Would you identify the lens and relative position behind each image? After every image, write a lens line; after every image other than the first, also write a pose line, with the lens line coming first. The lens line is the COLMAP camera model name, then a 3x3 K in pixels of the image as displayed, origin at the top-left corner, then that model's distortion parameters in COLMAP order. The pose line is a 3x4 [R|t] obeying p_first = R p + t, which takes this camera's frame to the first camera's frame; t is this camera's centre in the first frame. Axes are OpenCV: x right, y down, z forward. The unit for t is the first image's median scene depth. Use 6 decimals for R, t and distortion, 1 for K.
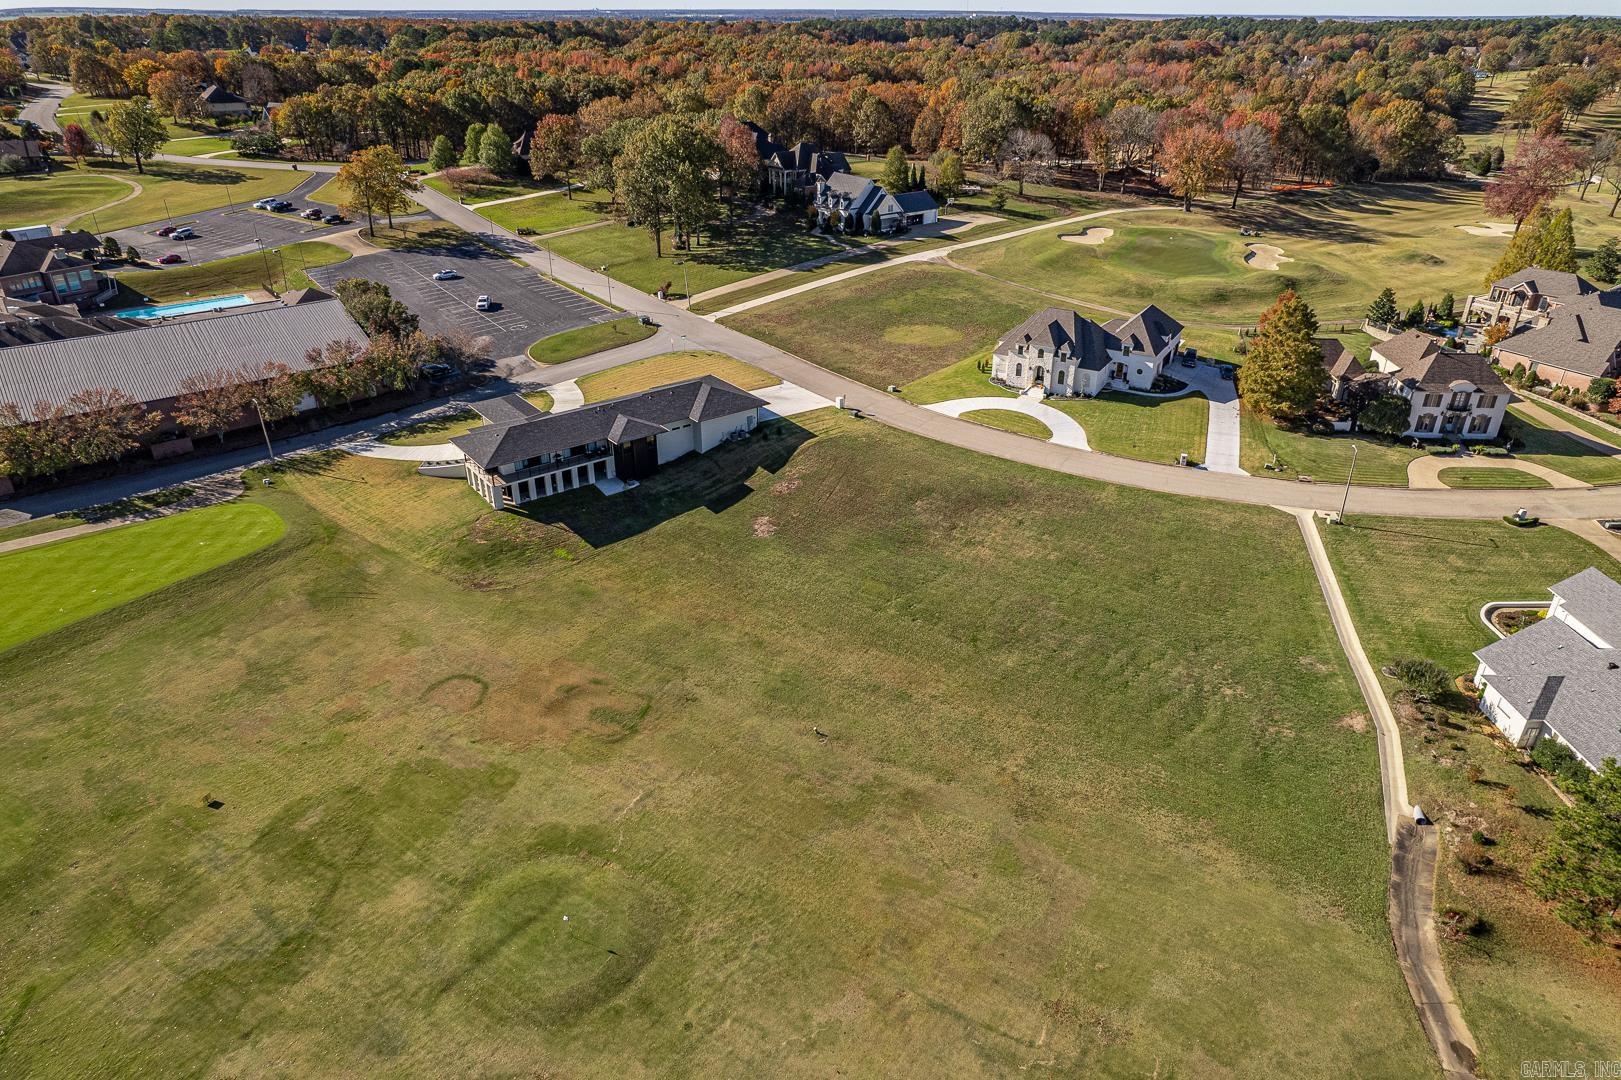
lens RADIAL K [[1037.1, 0, 821.5], [0, 1037.1, 541.7], [0, 0, 1]] dist [-0.077237, 0.072890]
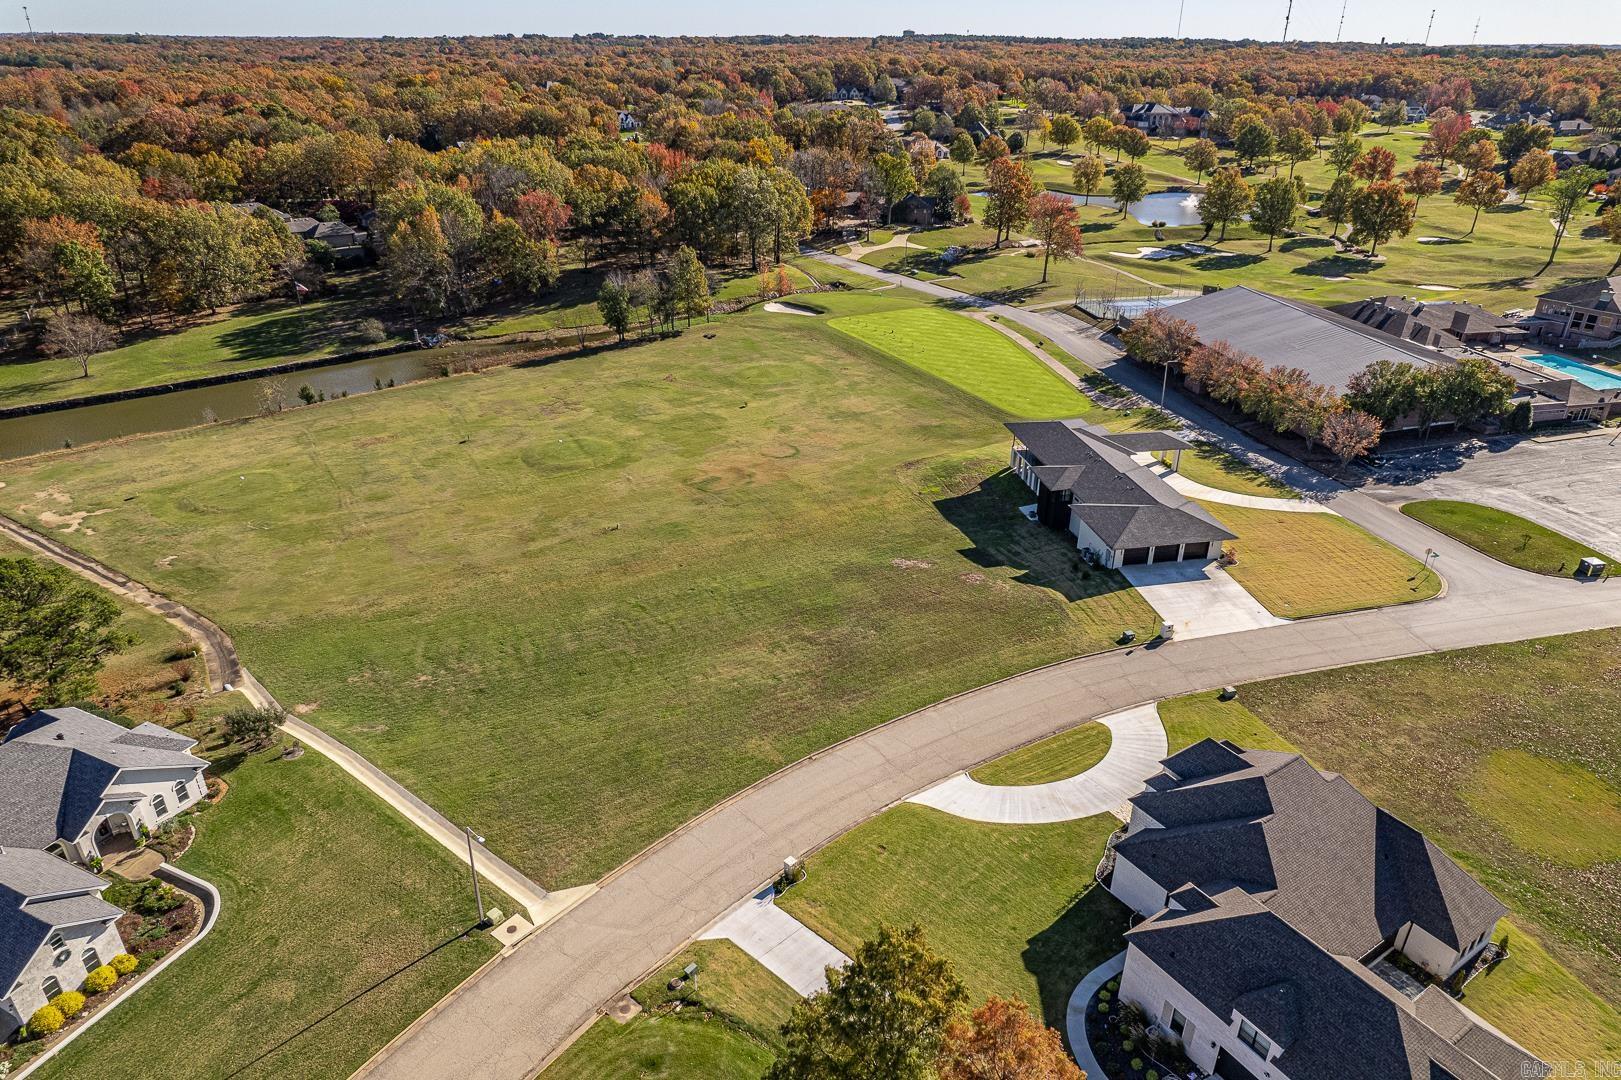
lens RADIAL K [[1037.1, 0, 821.5], [0, 1037.1, 541.7], [0, 0, 1]] dist [-0.077237, 0.072890]
pose [[-0.446574, 0.391000, -0.804793, 0.871476], [-0.423958, 0.699615, 0.575151, -0.634566], [0.787929, 0.598046, -0.146662, 1.201885]]
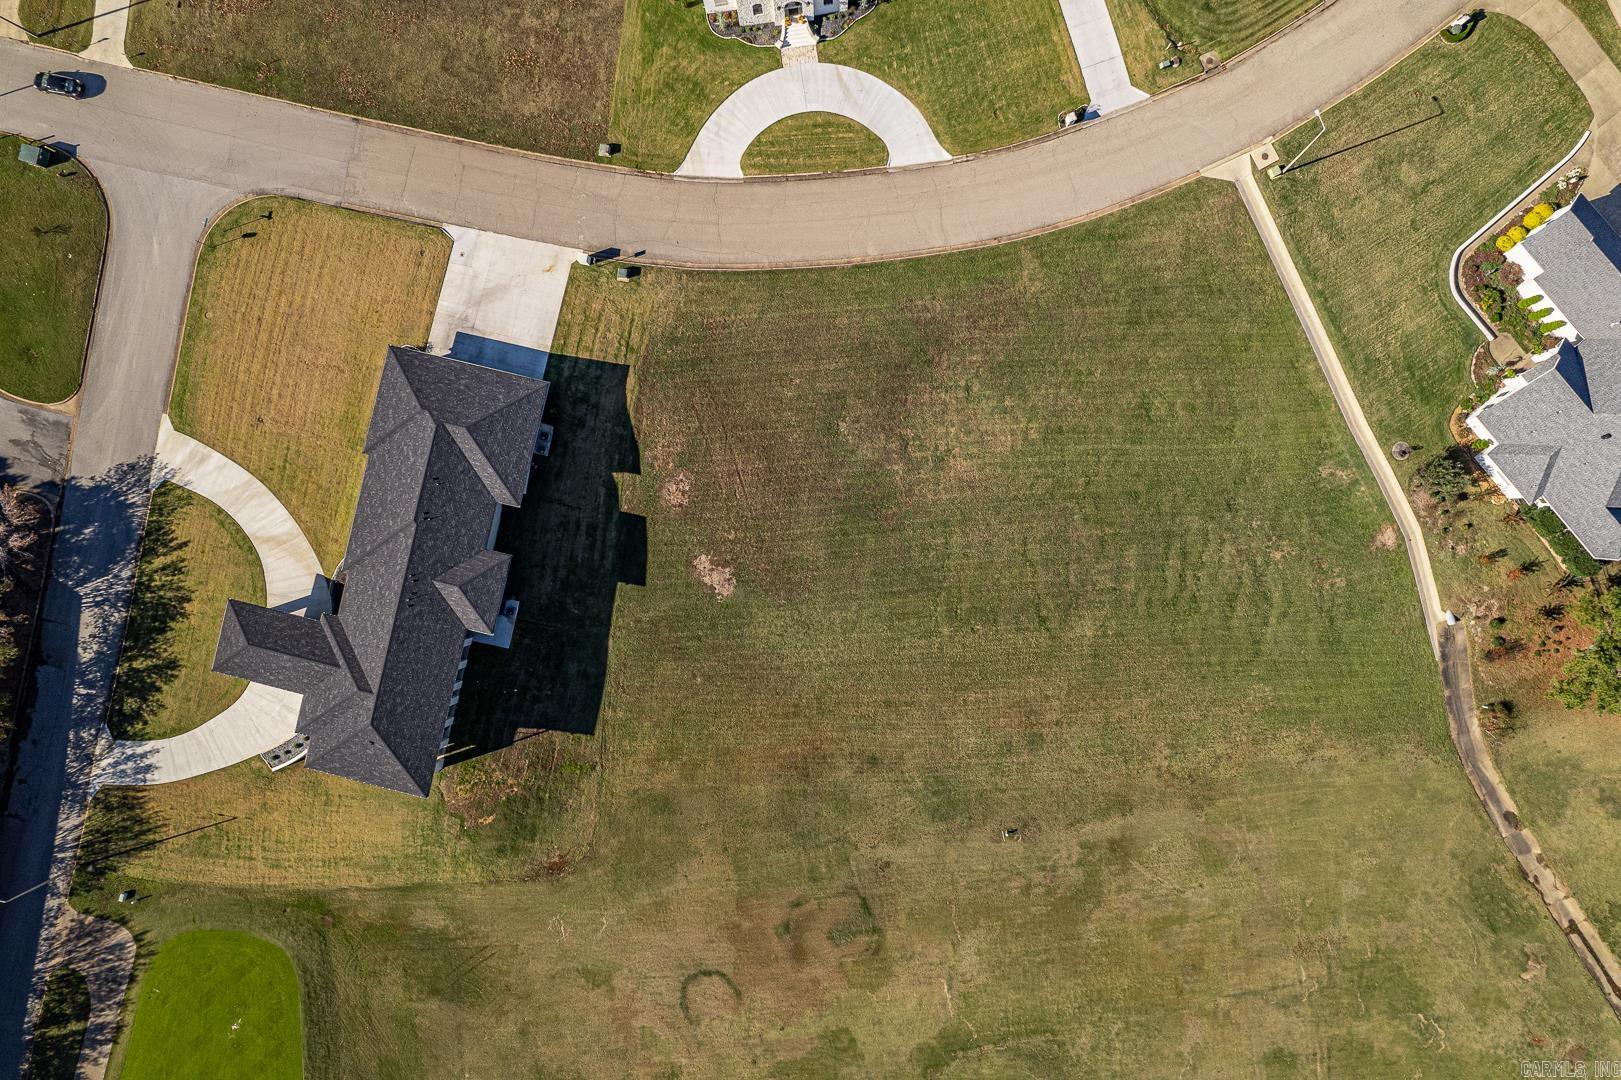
lens RADIAL K [[1037.1, 0, 821.5], [0, 1037.1, 541.7], [0, 0, 1]] dist [-0.077237, 0.072890]
pose [[0.779369, -0.626514, -0.007936, 0.037465], [0.297545, 0.358933, 0.884666, -0.814018], [-0.551408, -0.691843, 0.466157, 0.666922]]
